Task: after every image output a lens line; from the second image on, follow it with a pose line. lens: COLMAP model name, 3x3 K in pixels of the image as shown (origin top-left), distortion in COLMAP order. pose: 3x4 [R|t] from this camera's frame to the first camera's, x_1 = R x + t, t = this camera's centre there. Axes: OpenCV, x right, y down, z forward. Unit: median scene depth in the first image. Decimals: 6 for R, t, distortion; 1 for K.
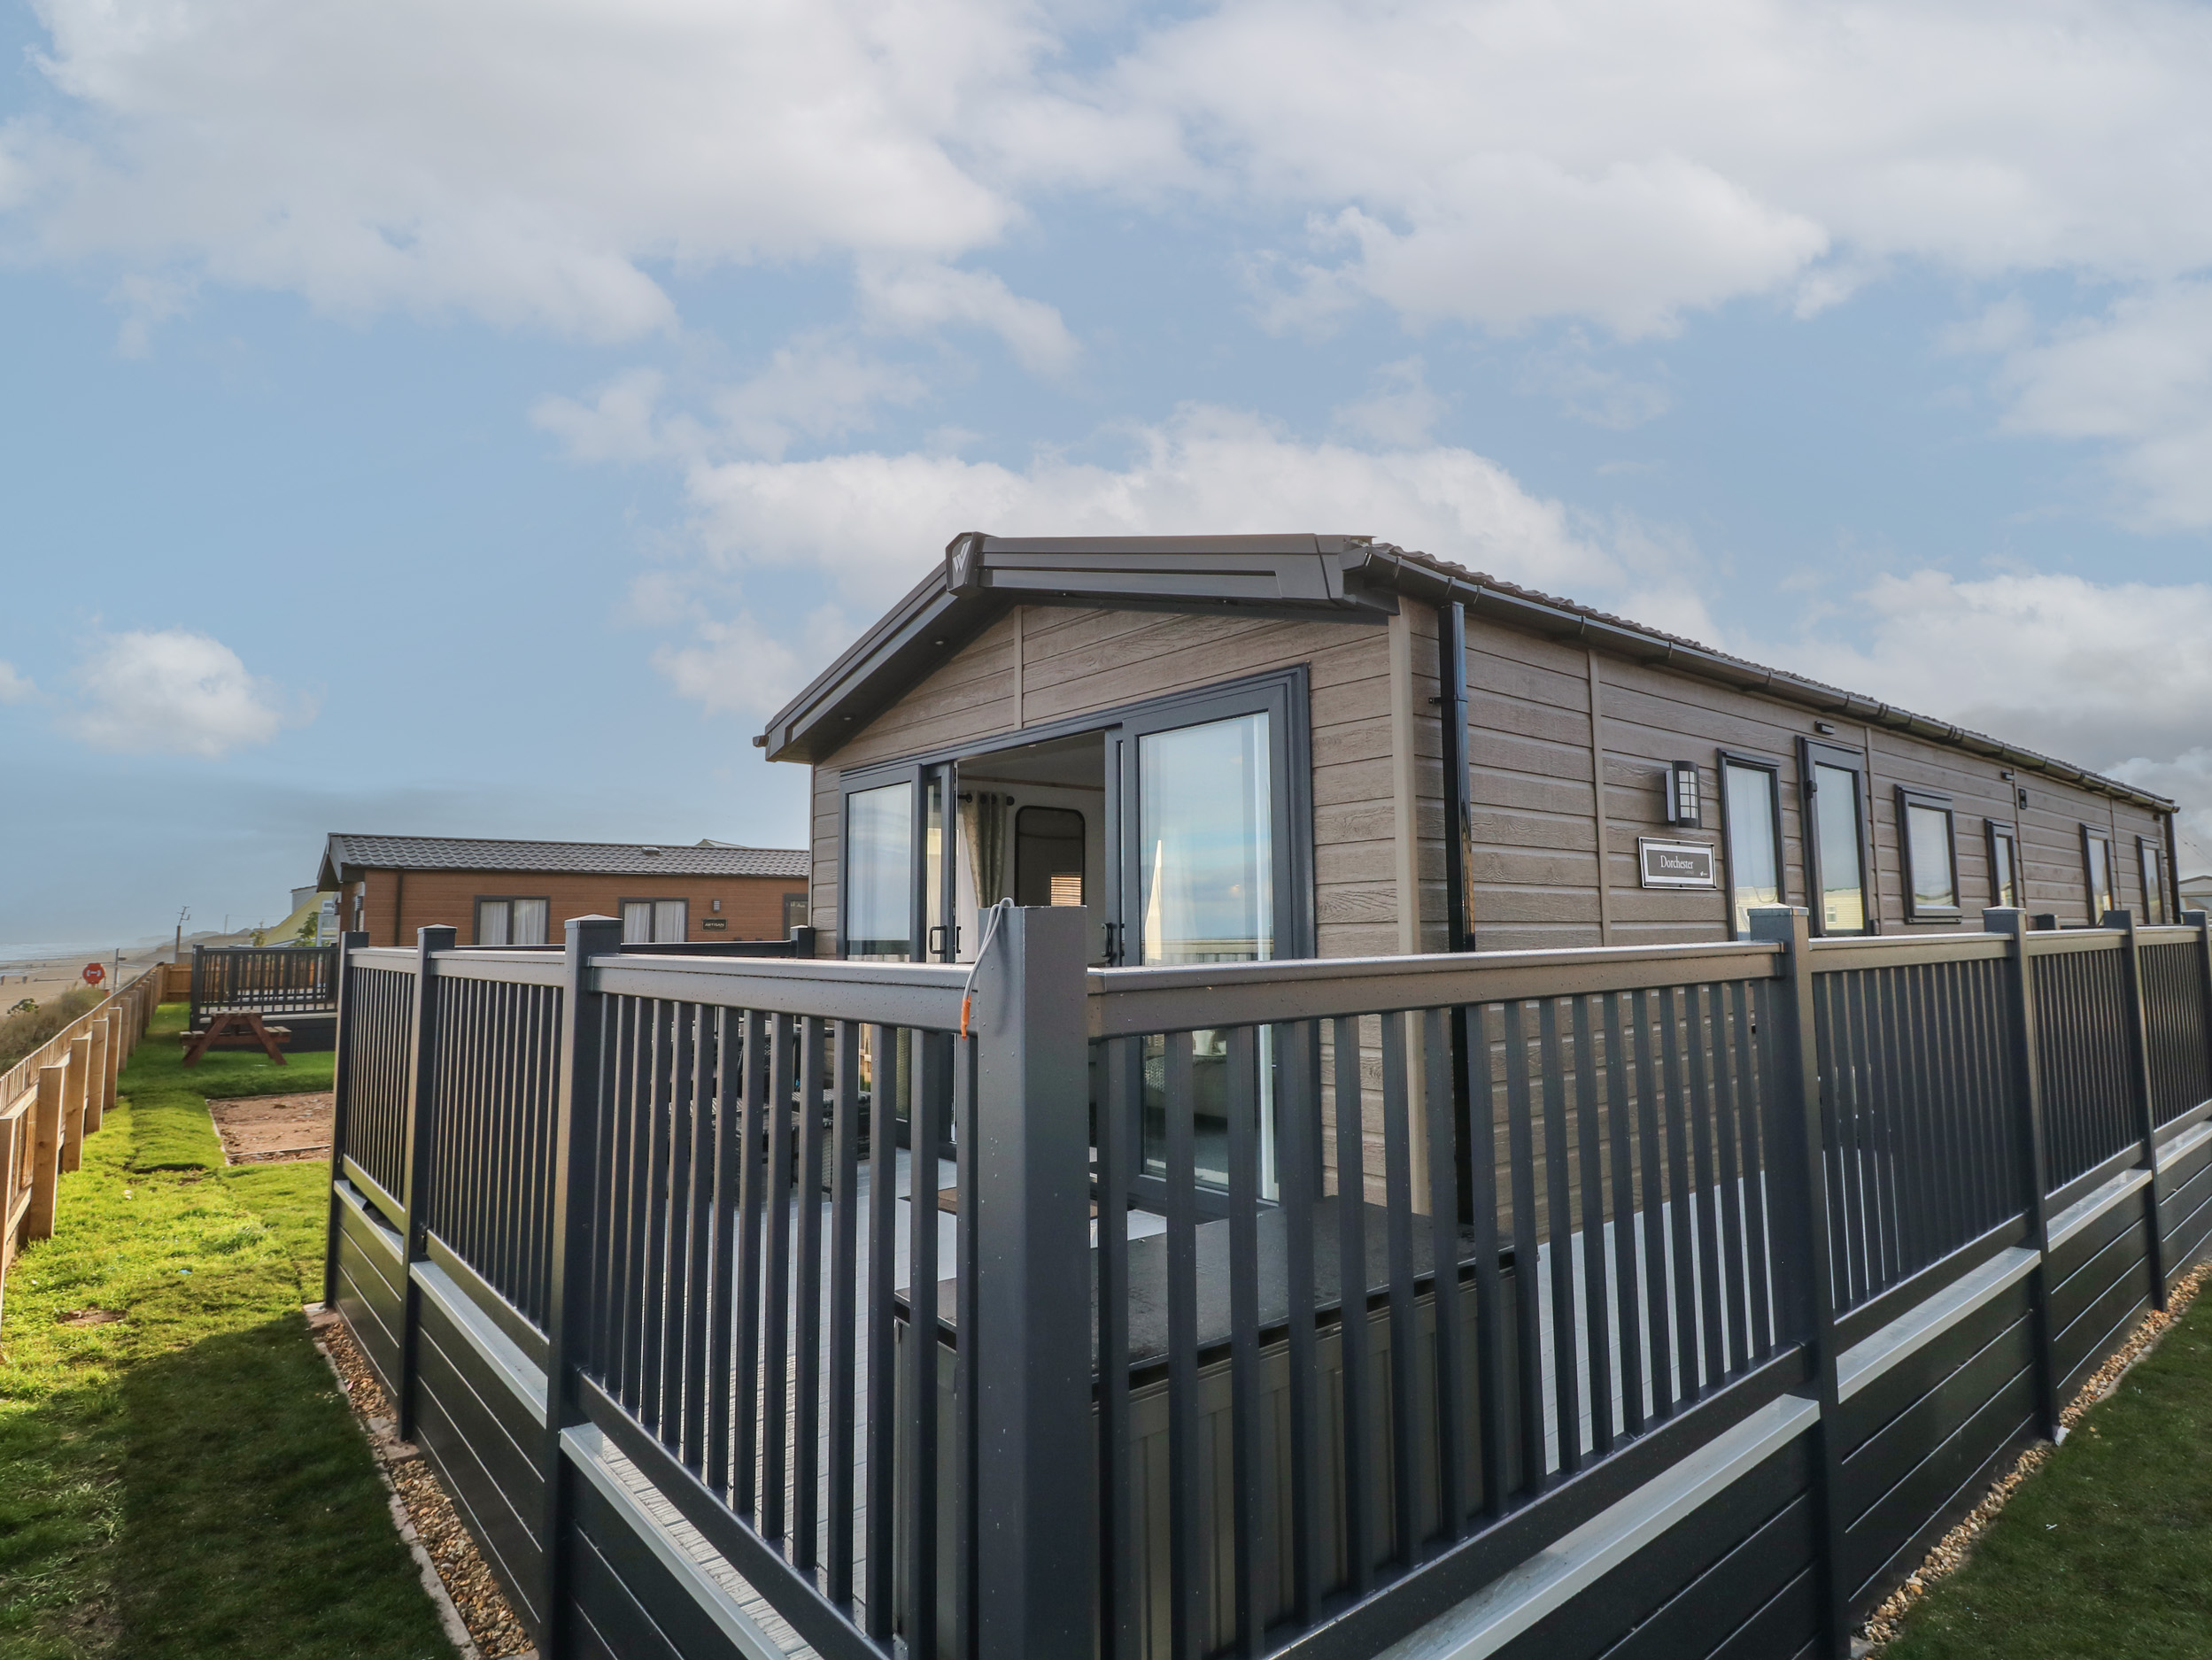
lens RADIAL K [[1187.0, 0, 1110.3], [0, 1187.0, 813.7], [0, 0, 1]] dist [-0.000862, -0.011949]
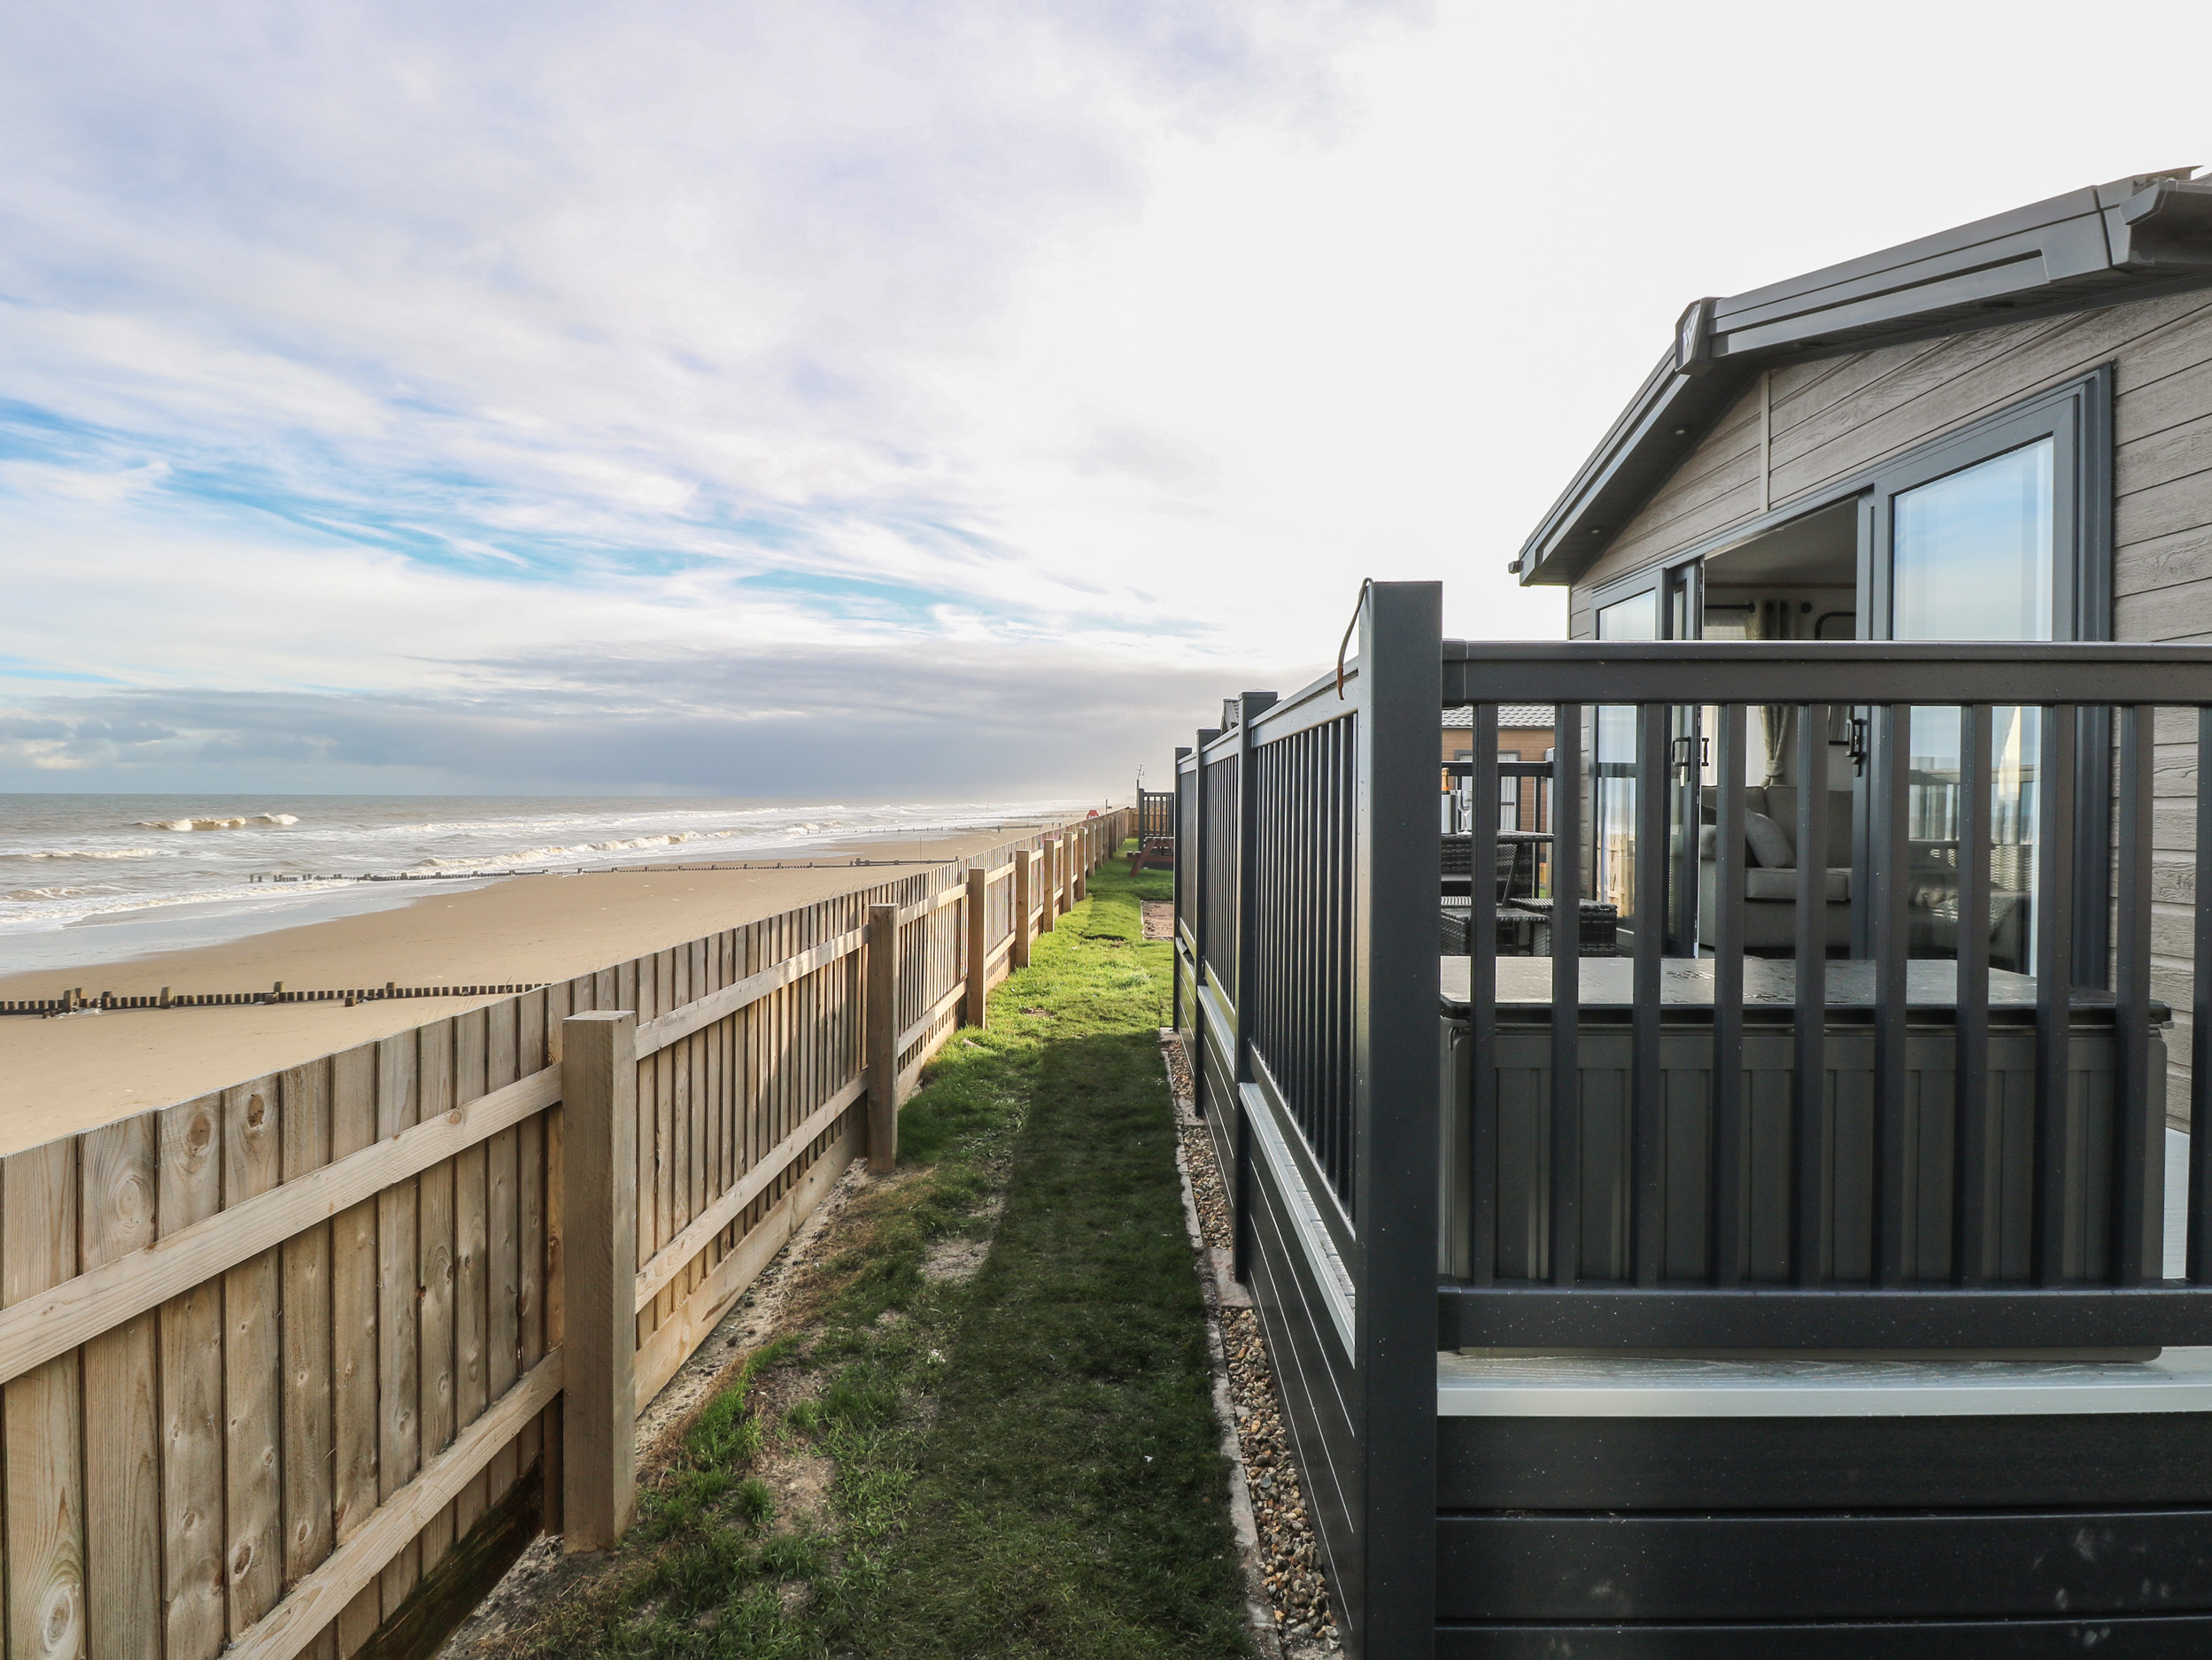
lens RADIAL K [[1187.0, 0, 1122.4], [0, 1187.0, 824.9], [0, 0, 1]] dist [-0.000862, -0.011949]
pose [[0.766592, 0.025131, -0.641642, 0.164919], [0.051747, 0.993566, 0.100739, 0.060312], [0.640046, -0.110428, 0.760360, -0.027777]]
